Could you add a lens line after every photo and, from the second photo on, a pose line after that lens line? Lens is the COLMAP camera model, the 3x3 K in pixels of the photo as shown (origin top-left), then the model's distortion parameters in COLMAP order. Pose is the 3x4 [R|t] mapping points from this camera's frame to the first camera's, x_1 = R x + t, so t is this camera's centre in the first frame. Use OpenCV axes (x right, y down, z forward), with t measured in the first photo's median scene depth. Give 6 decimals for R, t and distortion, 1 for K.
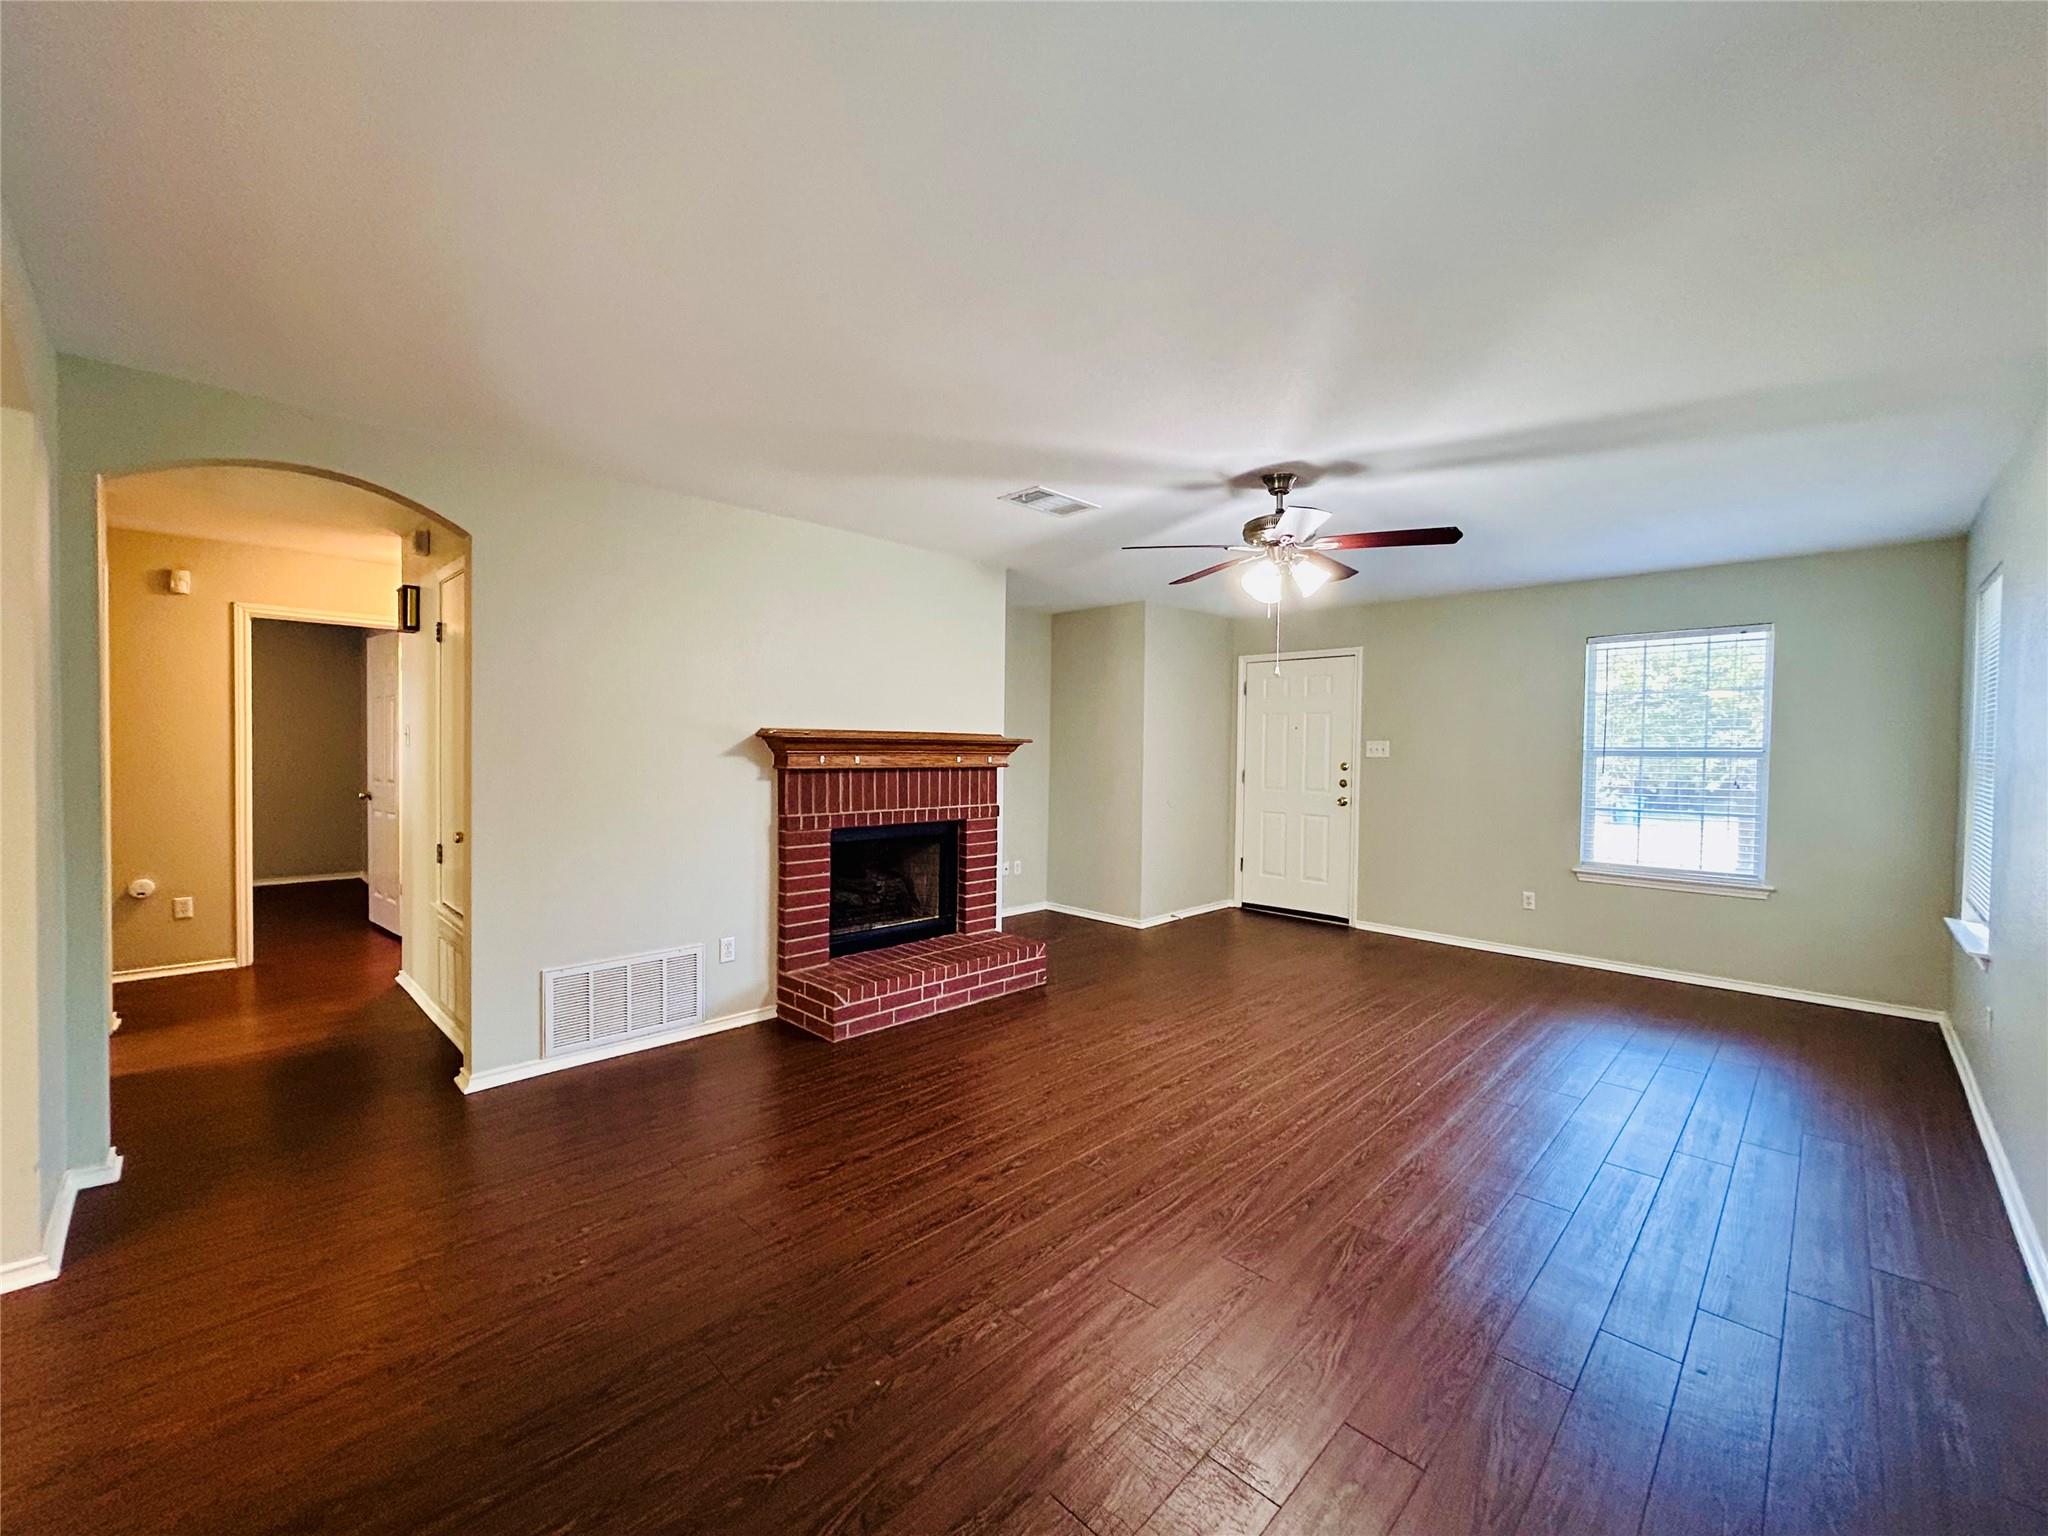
lens RADIAL K [[823.8, 0, 1028.1], [0, 823.8, 765.7], [0, 0, 1]] dist [0.010787, -0.000834]
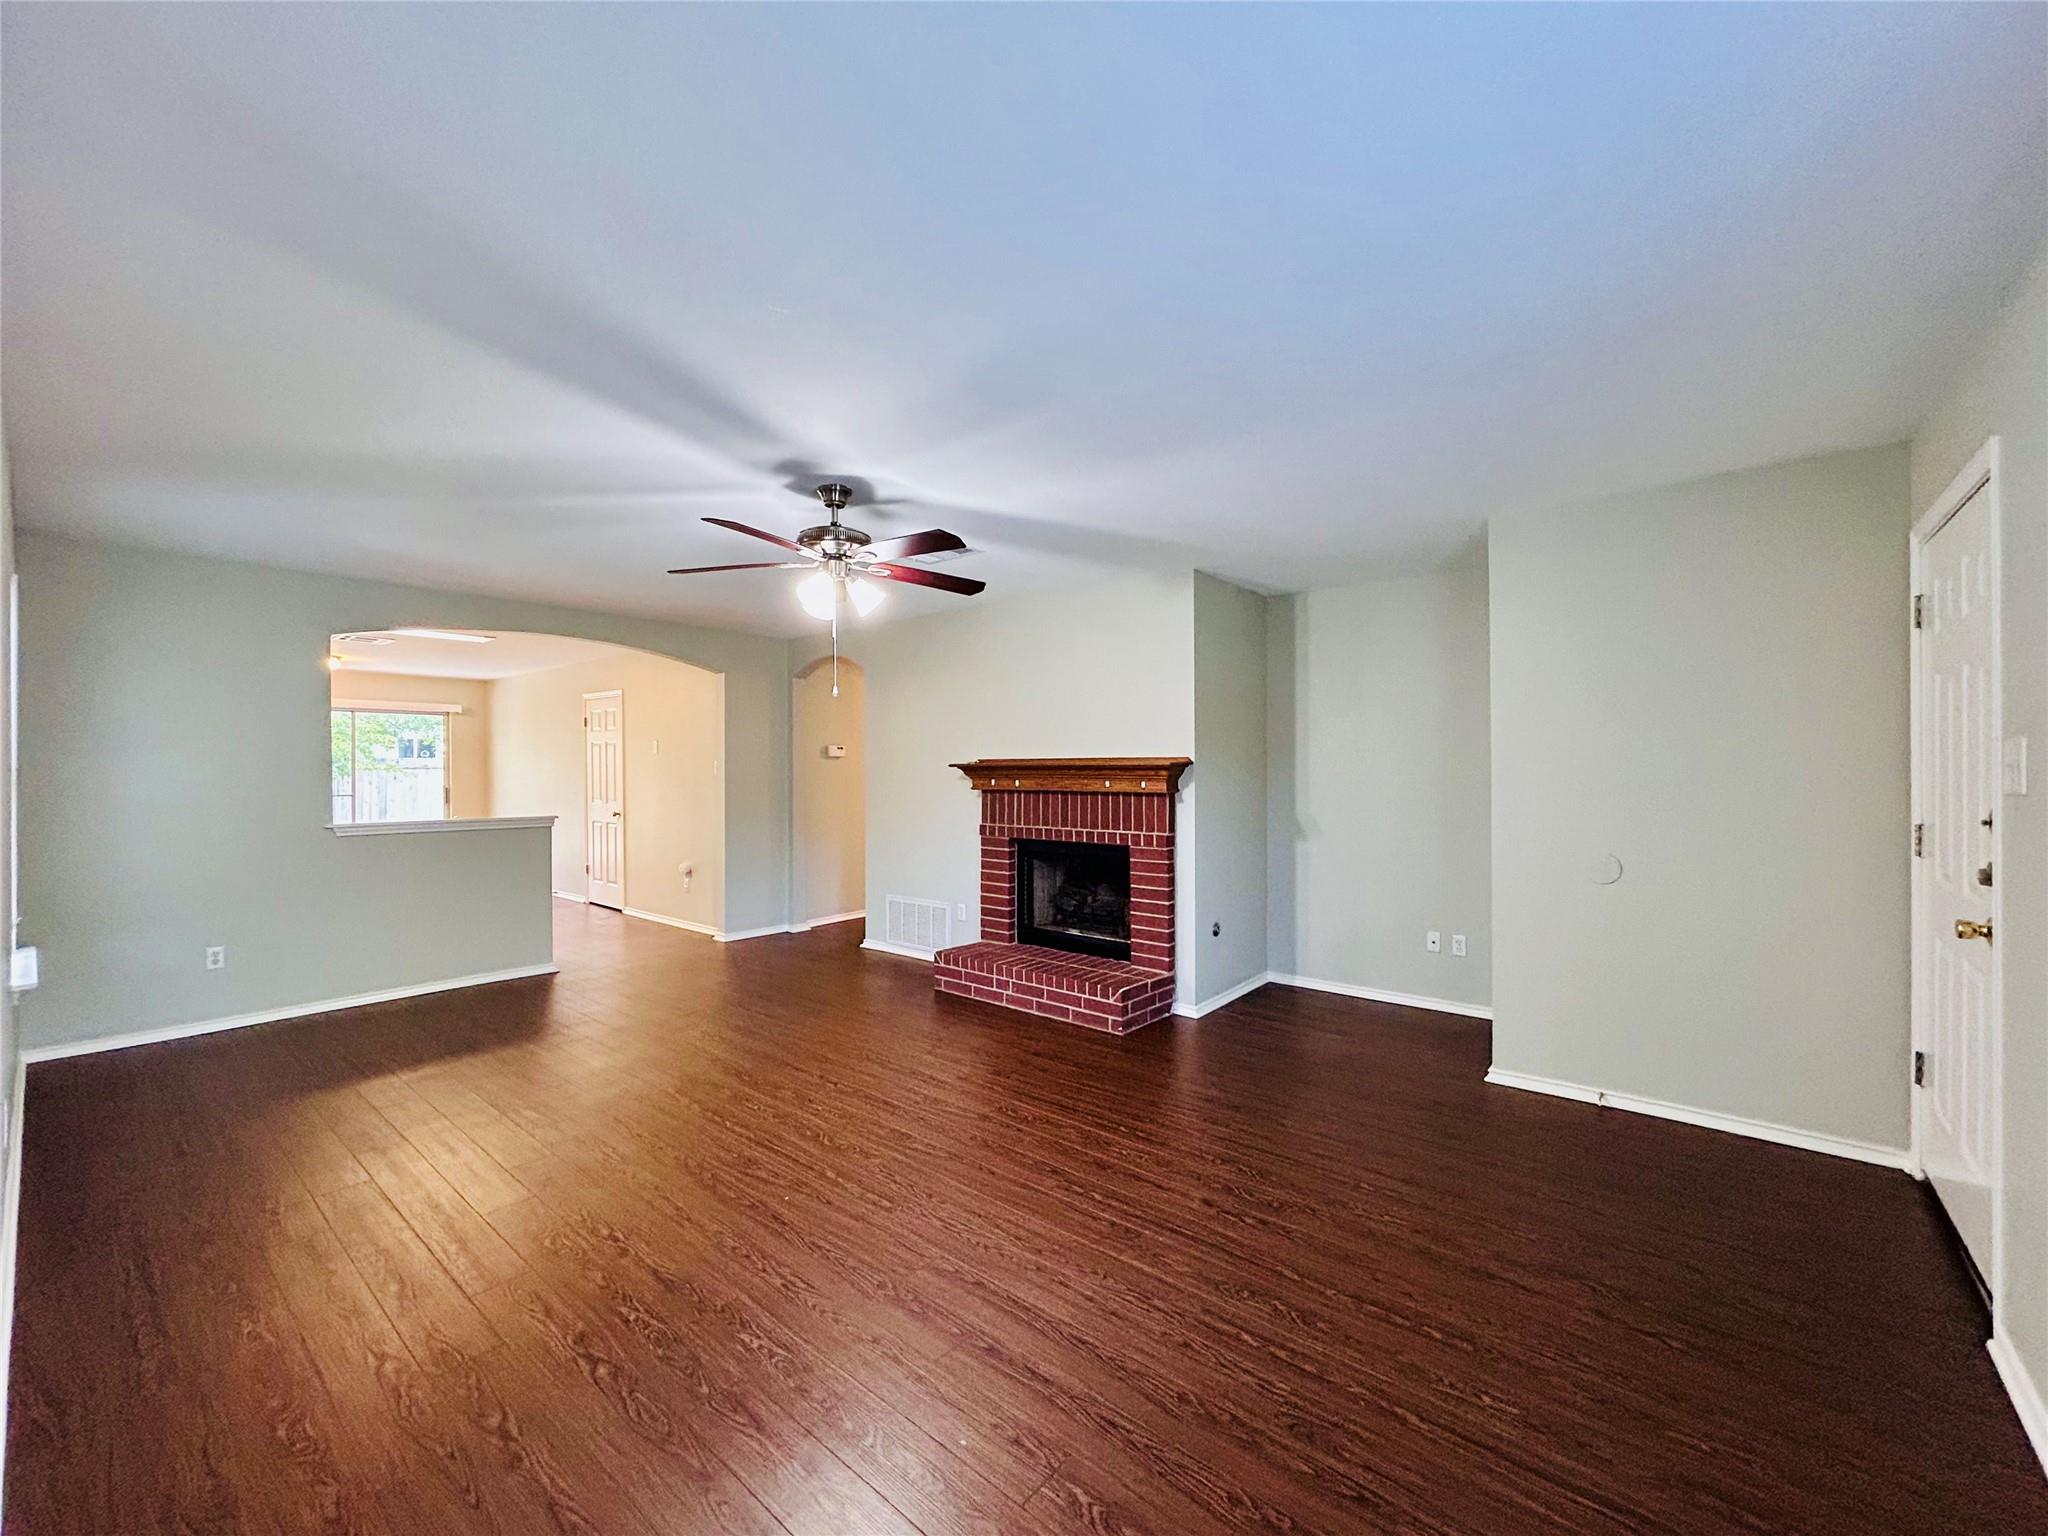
lens RADIAL K [[823.8, 0, 1023.4], [0, 823.8, 768.5], [0, 0, 1]] dist [0.010787, -0.000834]
pose [[0.076662, -0.010789, -0.996999, 0.945188], [-0.015787, 0.999803, -0.012033, -0.013411], [0.996932, 0.016662, 0.076477, 0.854103]]
